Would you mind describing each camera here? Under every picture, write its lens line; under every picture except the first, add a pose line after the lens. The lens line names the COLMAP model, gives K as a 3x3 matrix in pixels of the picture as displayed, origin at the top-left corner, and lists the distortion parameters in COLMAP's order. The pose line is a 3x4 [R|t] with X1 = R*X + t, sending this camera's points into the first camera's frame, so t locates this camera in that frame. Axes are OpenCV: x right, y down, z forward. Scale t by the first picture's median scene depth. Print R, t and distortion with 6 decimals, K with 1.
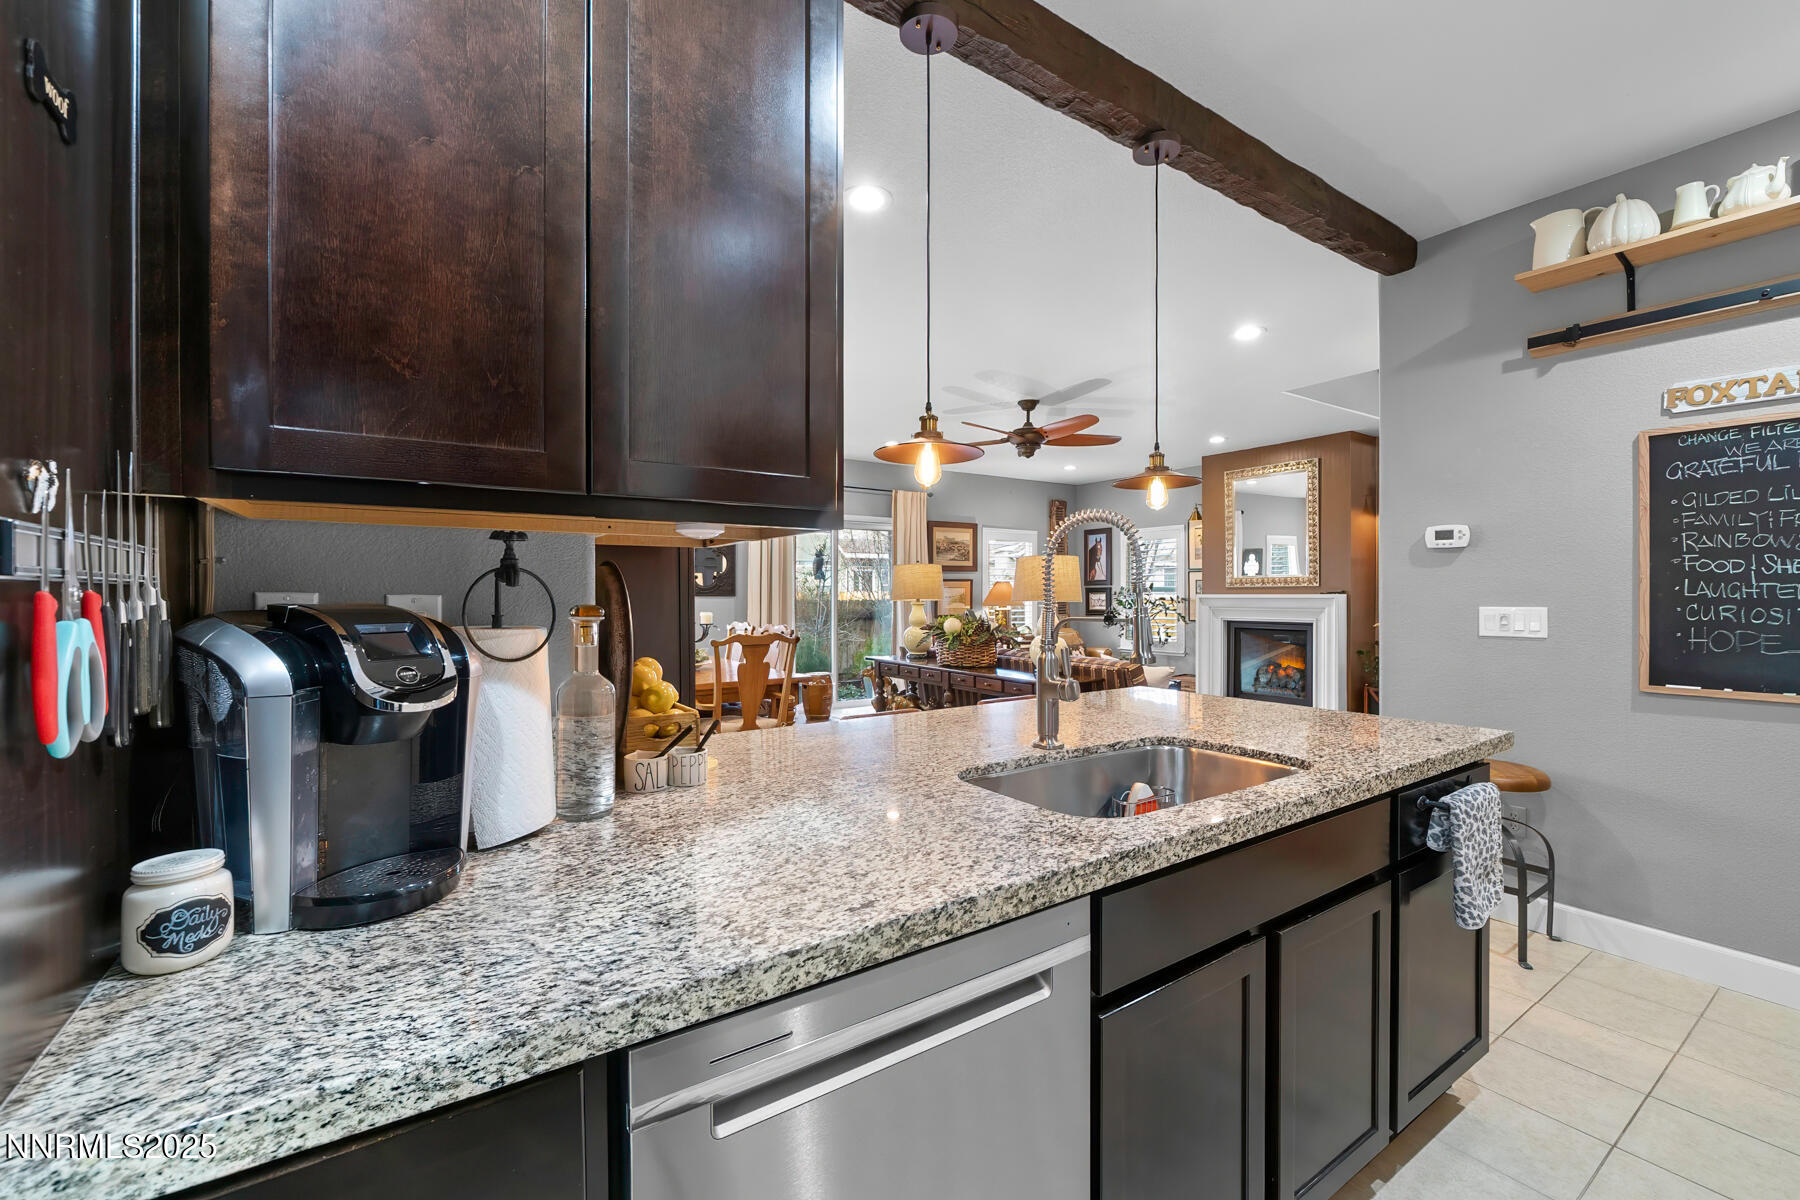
lens RADIAL K [[735.1, 0, 901.6], [0, 735.1, 604.8], [0, 0, 1]] dist [-0.000159, -0.000015]
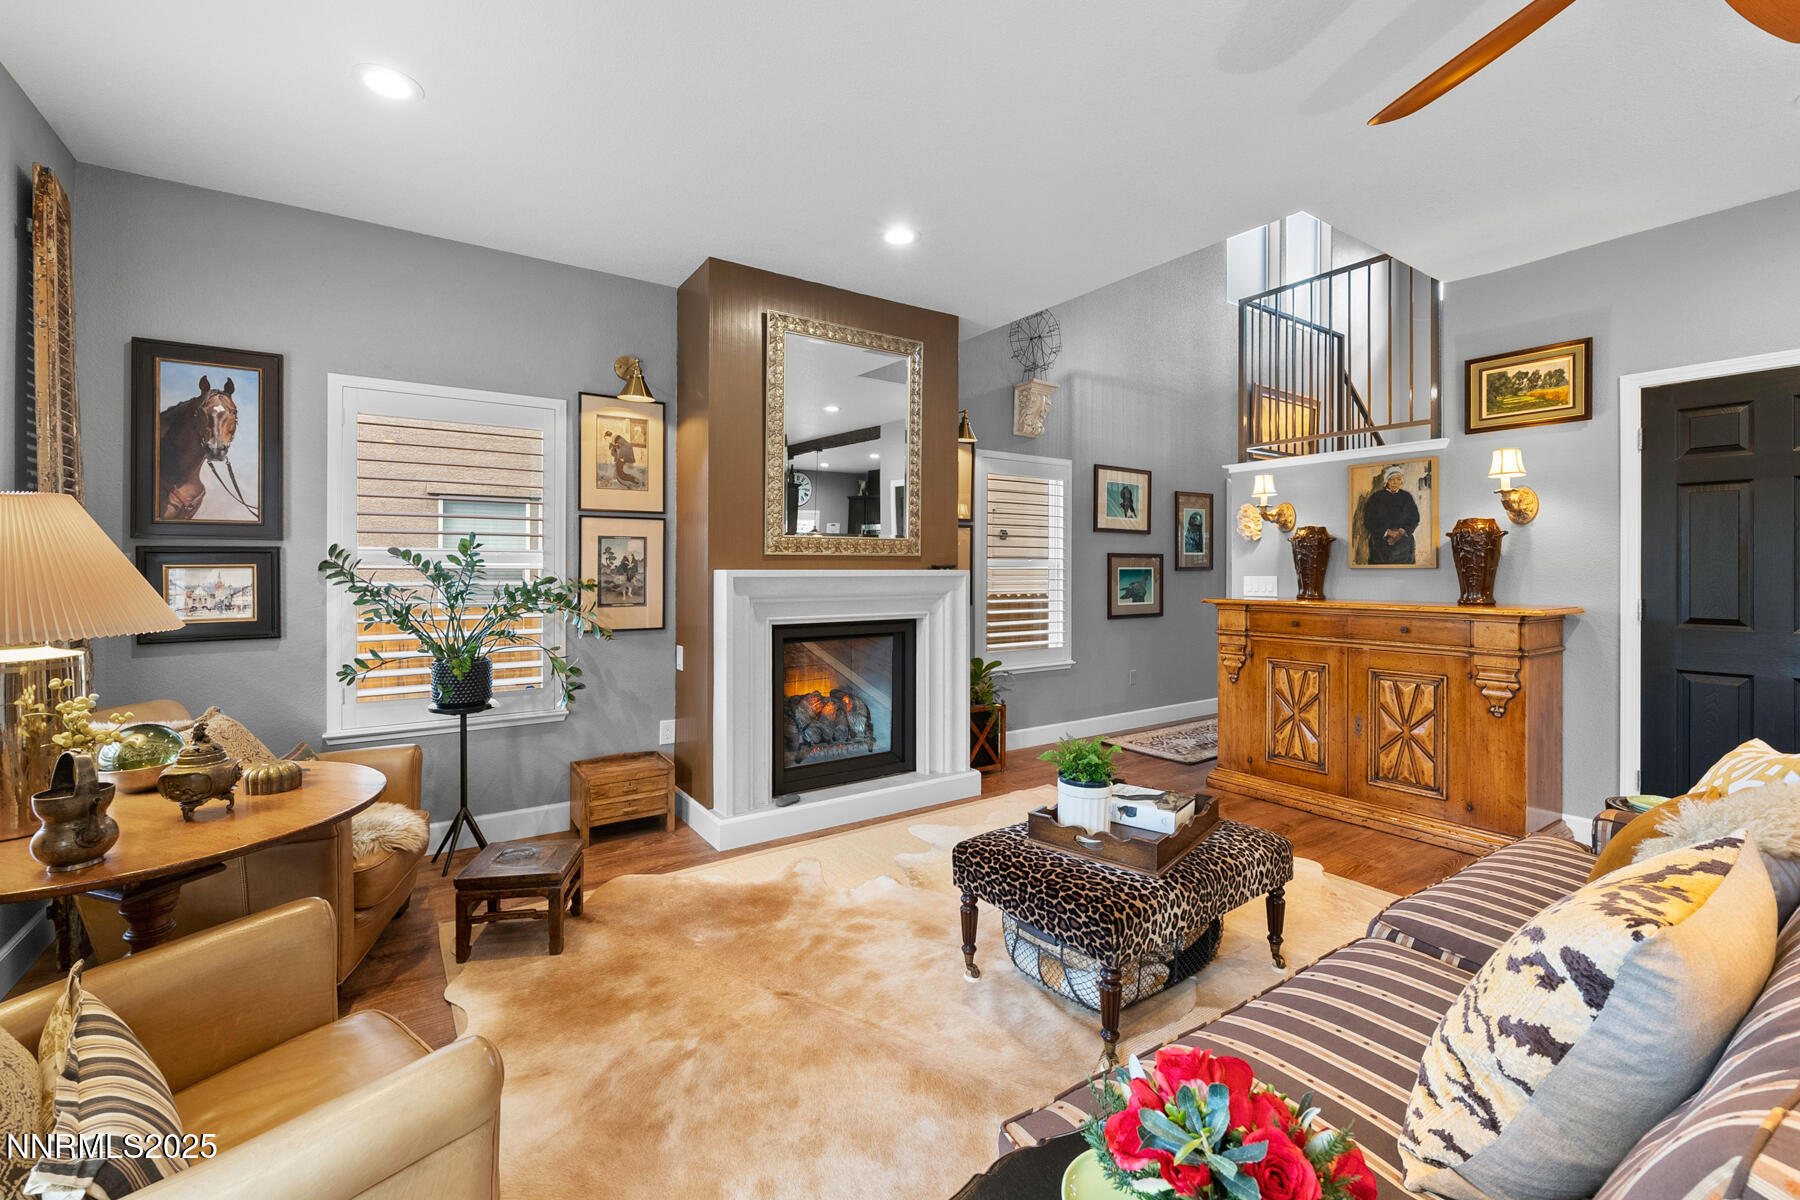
lens RADIAL K [[772.9, 0, 899.5], [0, 772.9, 555.3], [0, 0, 1]] dist [-0.000876, -0.000120]
pose [[-0.012058, 0.007883, 0.999896, -0.052931], [0.007988, 0.999938, -0.007787, -0.017729], [-0.999895, 0.007893, -0.012121, 0.852306]]
